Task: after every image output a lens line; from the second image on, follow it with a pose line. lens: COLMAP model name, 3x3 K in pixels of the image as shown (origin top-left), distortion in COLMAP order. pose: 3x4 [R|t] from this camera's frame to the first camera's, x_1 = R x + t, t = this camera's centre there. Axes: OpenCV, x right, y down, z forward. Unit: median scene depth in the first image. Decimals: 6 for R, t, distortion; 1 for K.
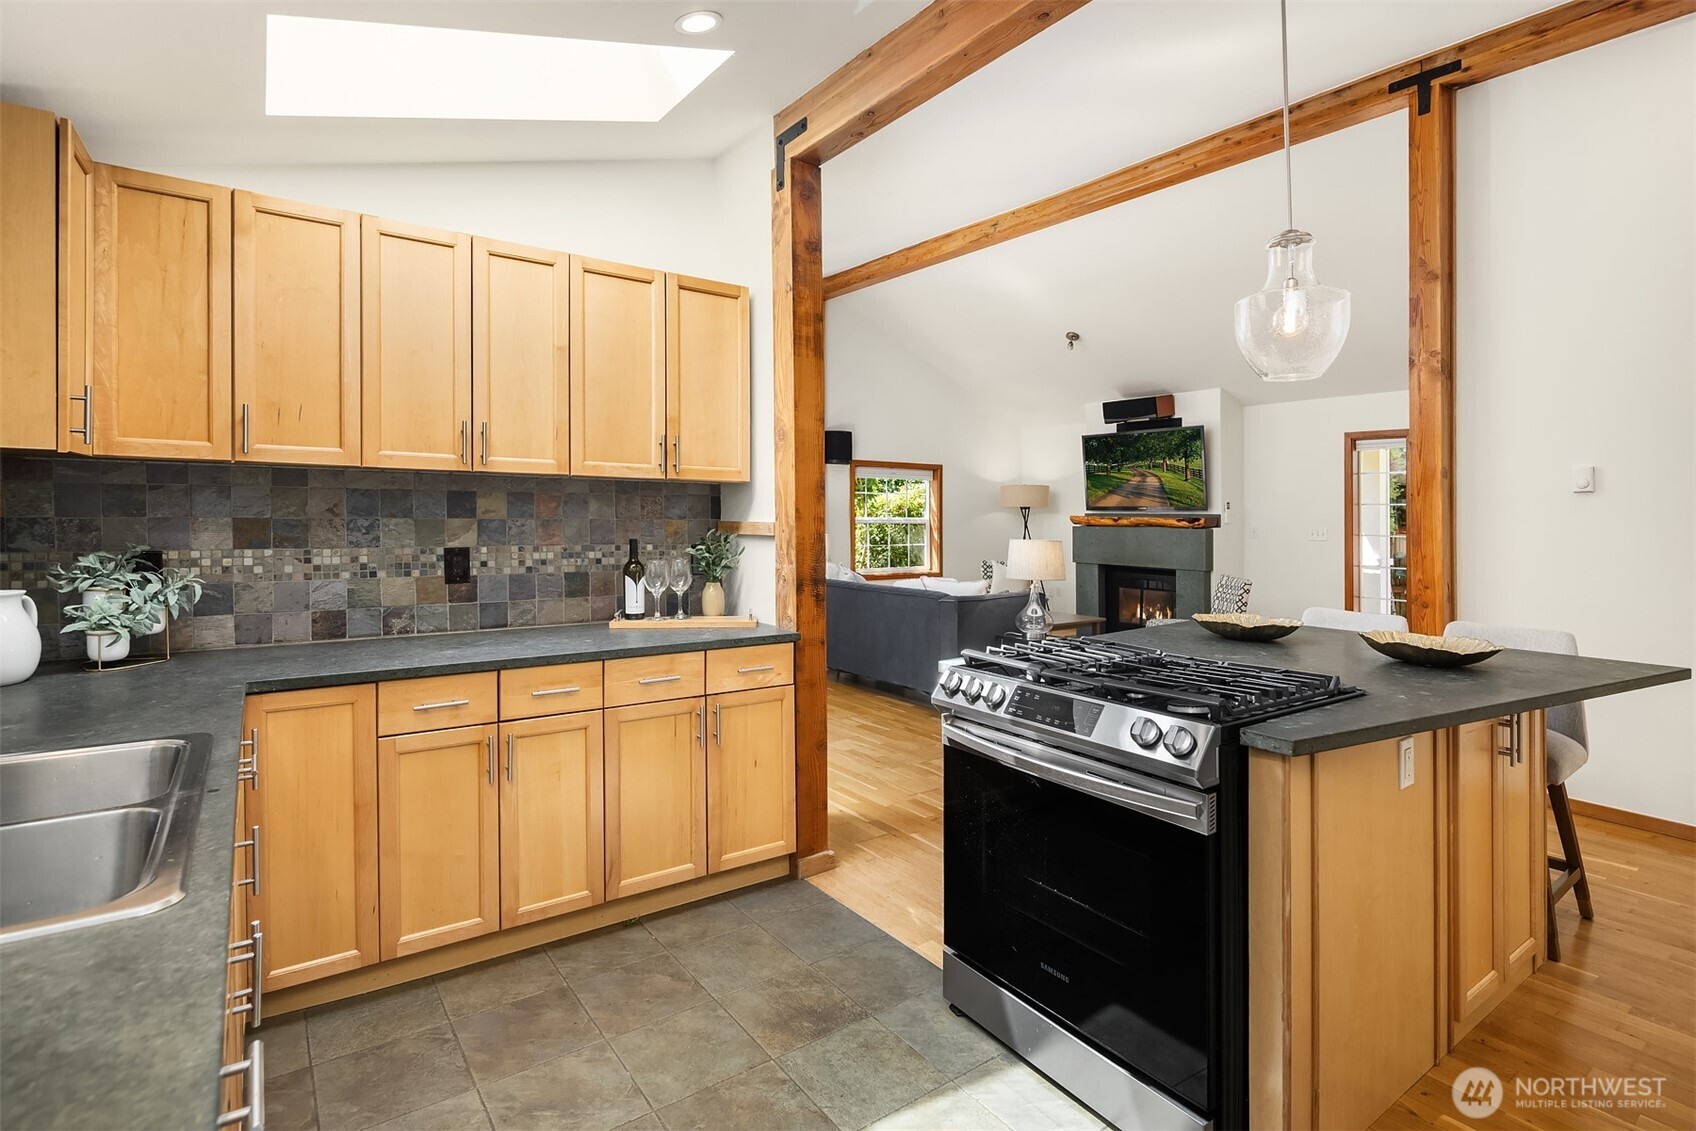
lens RADIAL K [[816.1, 0, 844.9], [0, 816.1, 511.3], [0, 0, 1]] dist [0.003568, -0.000582]
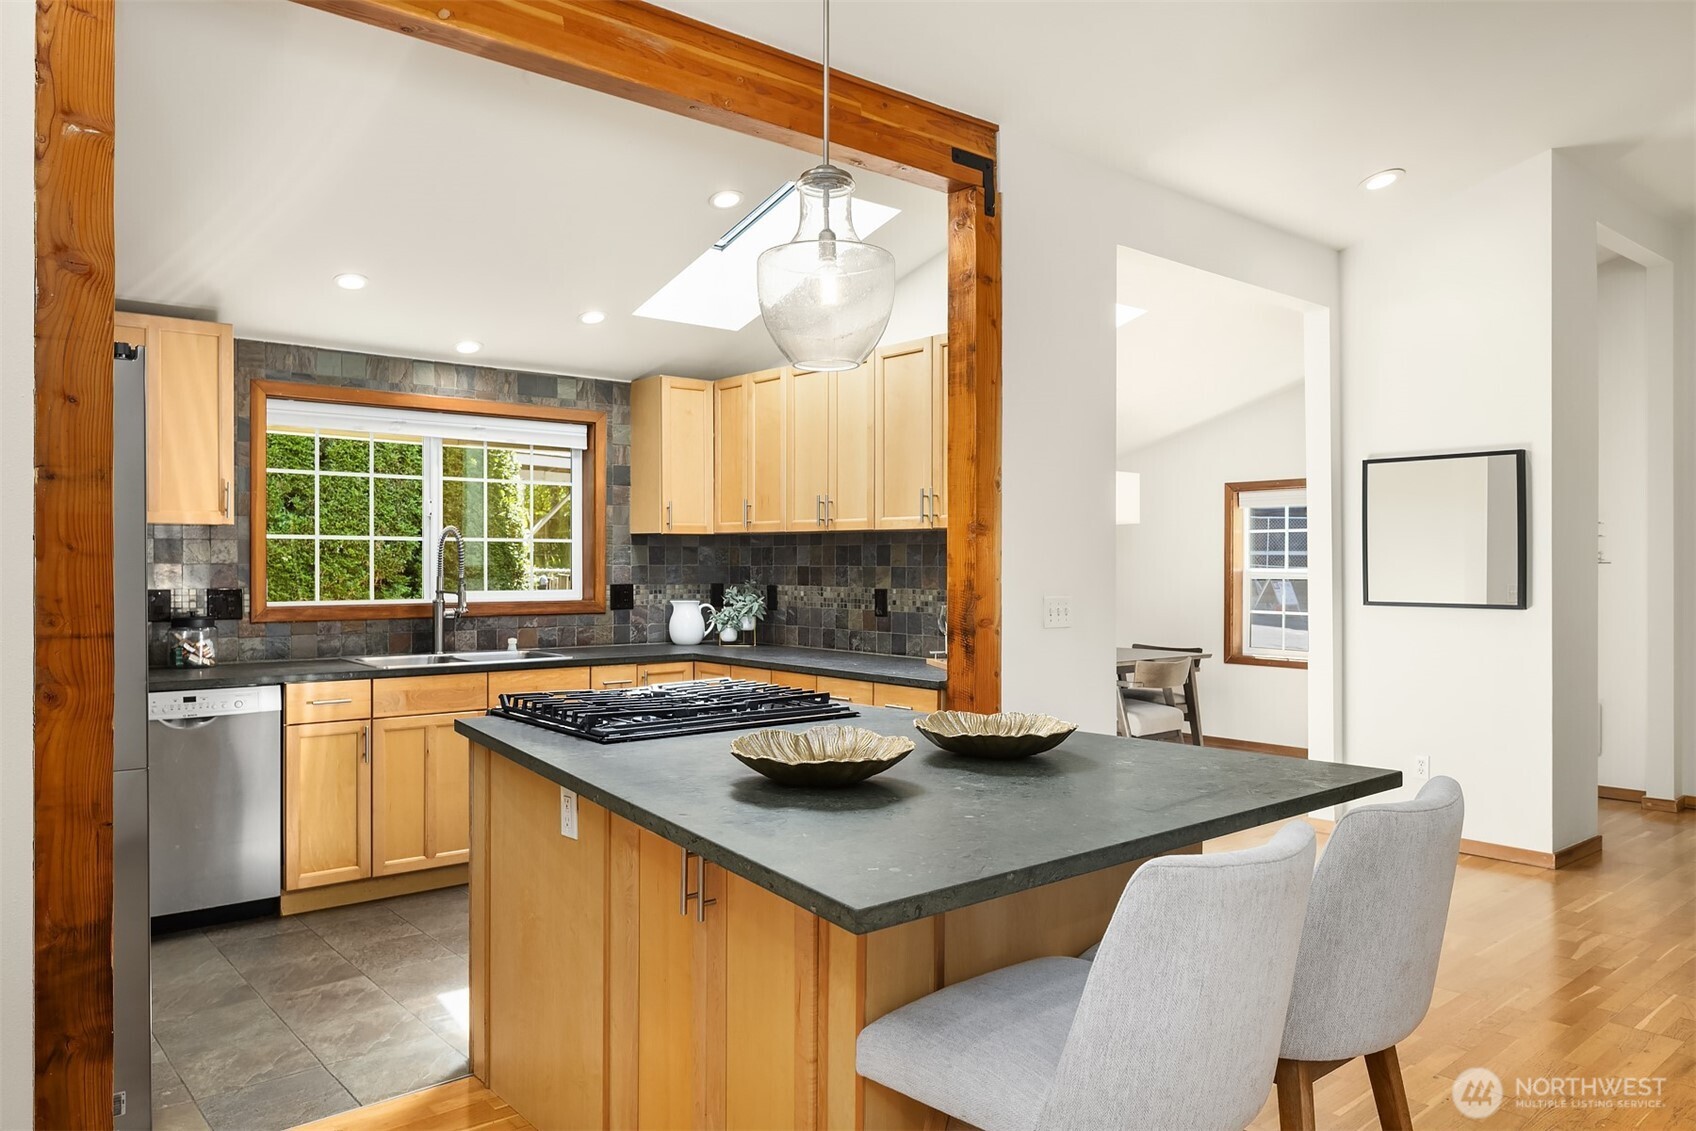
lens RADIAL K [[1168.1, 0, 848.0], [0, 1168.1, 565.5], [0, 0, 1]] dist [0.000798, 0.000064]
pose [[0.083100, -0.007206, -0.996515, 1.289157], [0.000974, 0.999974, -0.007150, 0.019570], [0.996541, -0.000377, 0.083105, 0.752023]]
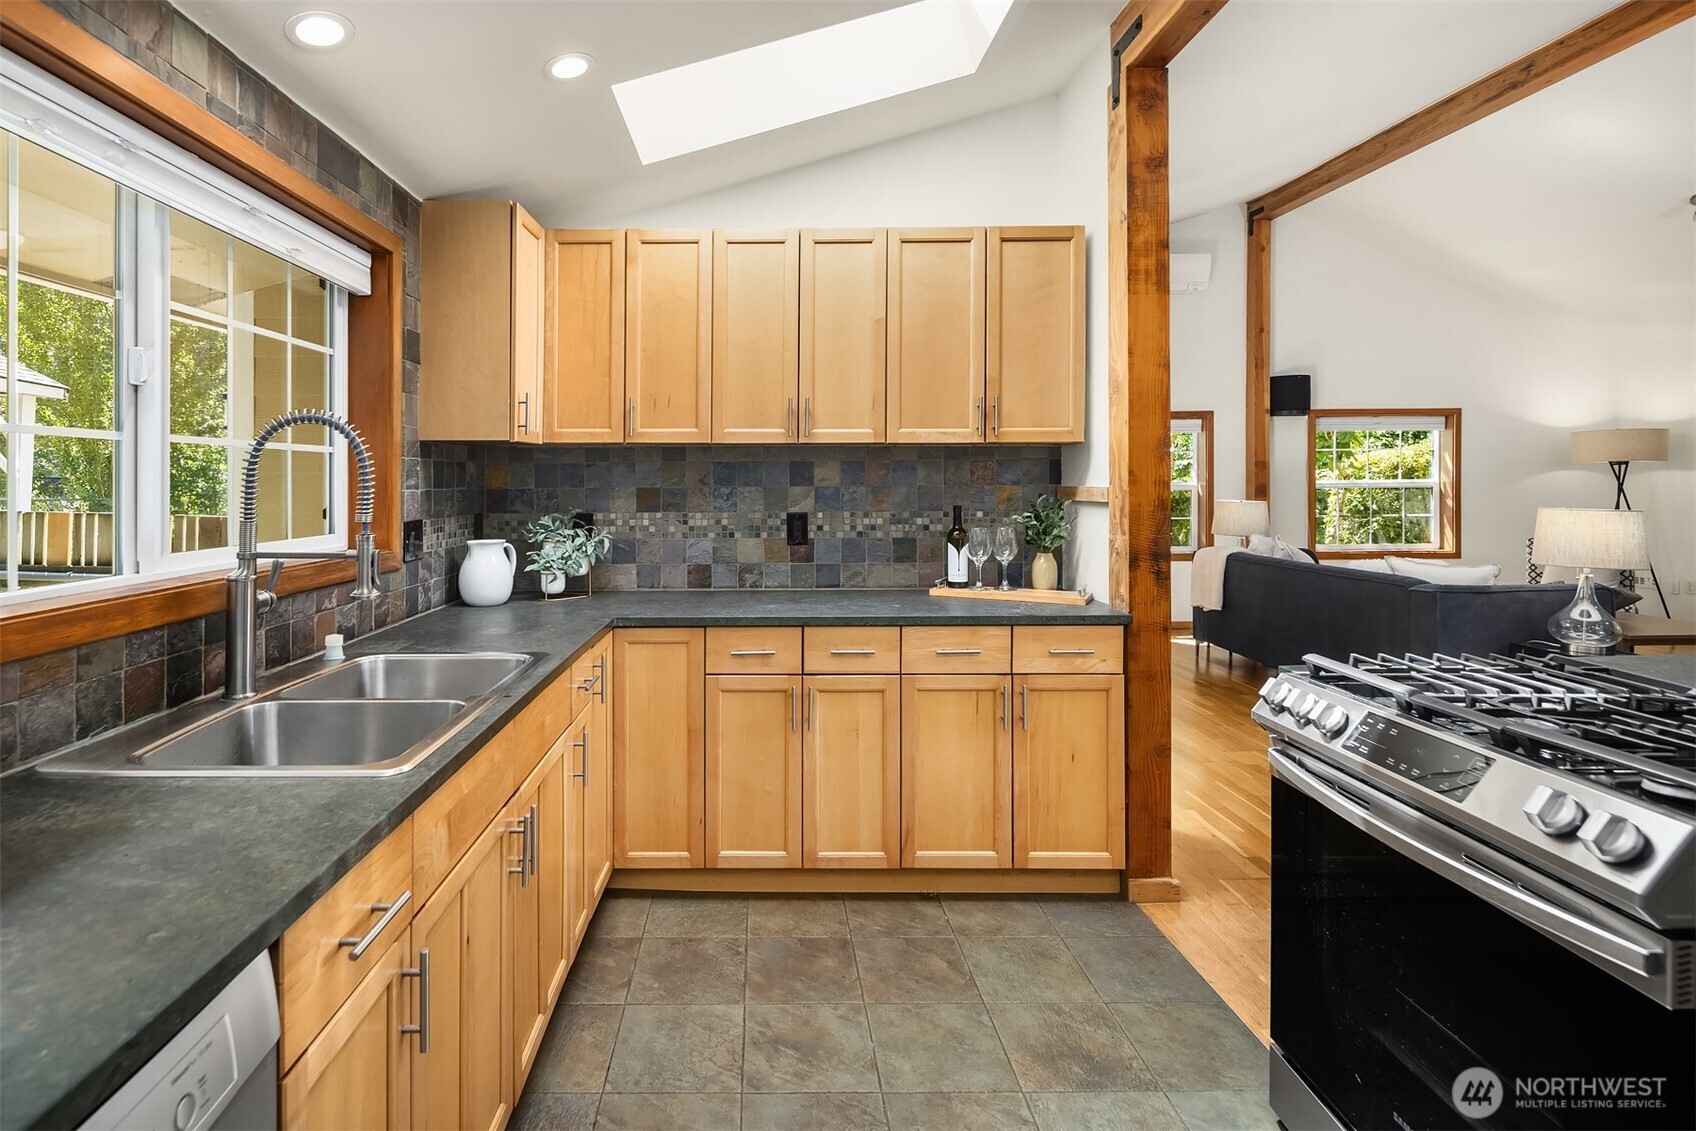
lens RADIAL K [[828.1, 0, 841.7], [0, 828.1, 477.0], [0, 0, 1]] dist [0.001791, -0.000744]
pose [[0.813035, -0.017531, -0.581950, 0.215050], [0.016234, 0.999841, -0.007440, 0.005090], [0.581988, -0.003398, 0.813190, 0.117656]]
